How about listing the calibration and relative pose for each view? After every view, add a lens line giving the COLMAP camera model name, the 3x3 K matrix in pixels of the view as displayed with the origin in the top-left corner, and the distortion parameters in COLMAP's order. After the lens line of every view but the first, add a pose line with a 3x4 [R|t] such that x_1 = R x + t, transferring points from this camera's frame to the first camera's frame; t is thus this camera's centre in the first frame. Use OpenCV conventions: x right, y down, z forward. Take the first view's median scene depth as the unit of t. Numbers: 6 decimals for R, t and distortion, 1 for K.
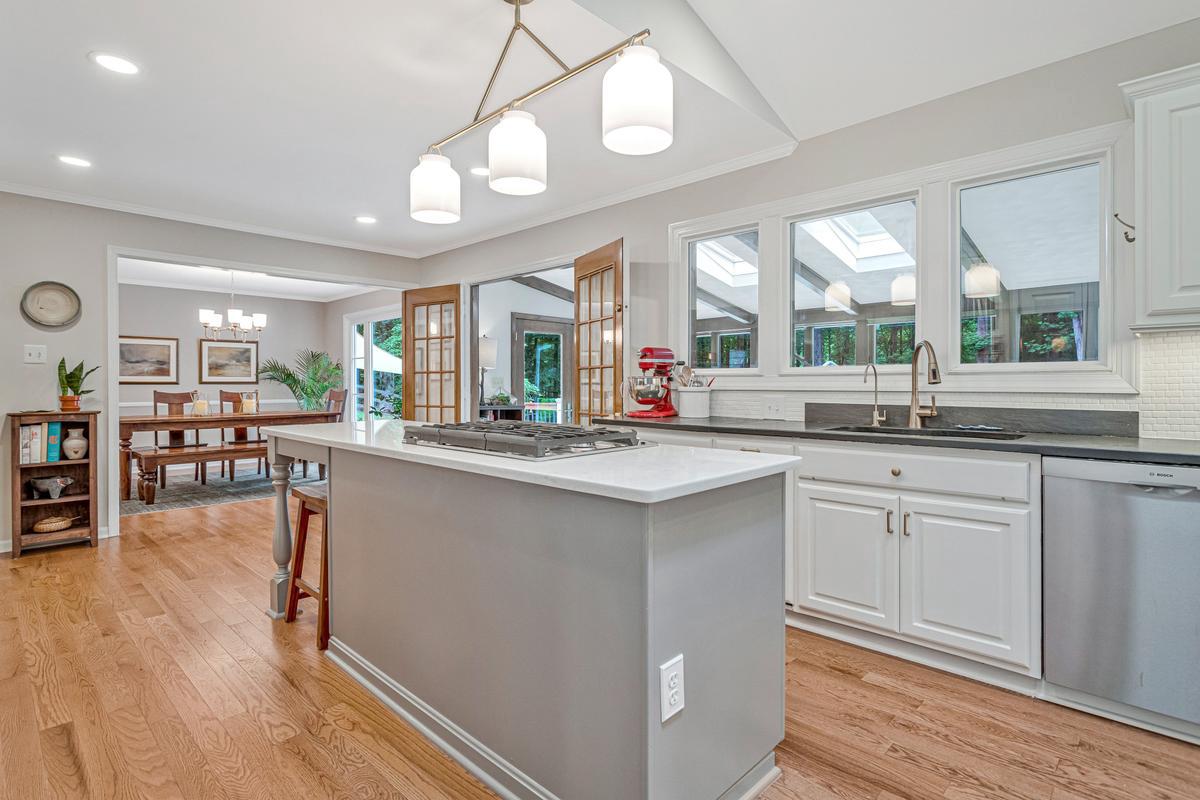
lens RADIAL K [[596.7, 0, 602.6], [0, 596.7, 394.7], [0, 0, 1]] dist [0.001036, 0.001877]
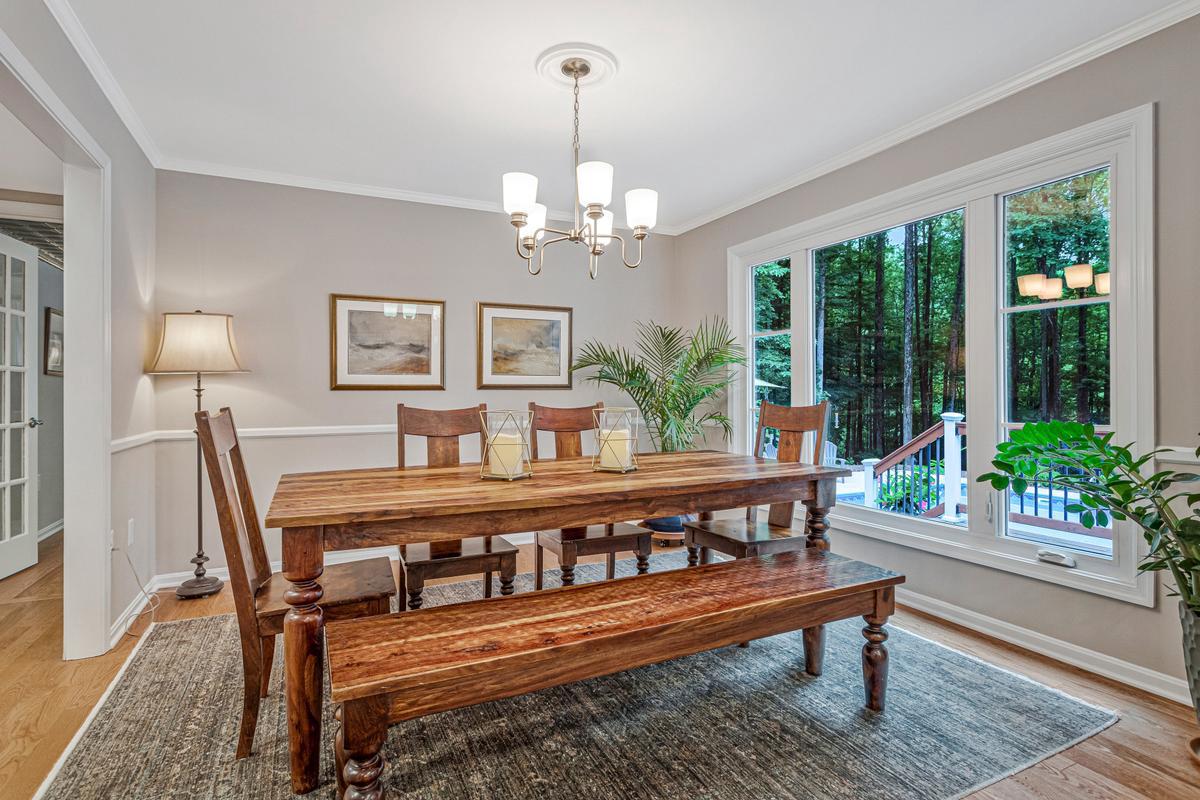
lens RADIAL K [[596.7, 0, 595.9], [0, 596.7, 395.7], [0, 0, 1]] dist [0.001036, 0.001877]
pose [[0.936394, 0.000836, -0.350950, -0.396169], [-0.003421, 0.999971, -0.006746, -0.009053], [0.350934, 0.007517, 0.936370, 0.548882]]
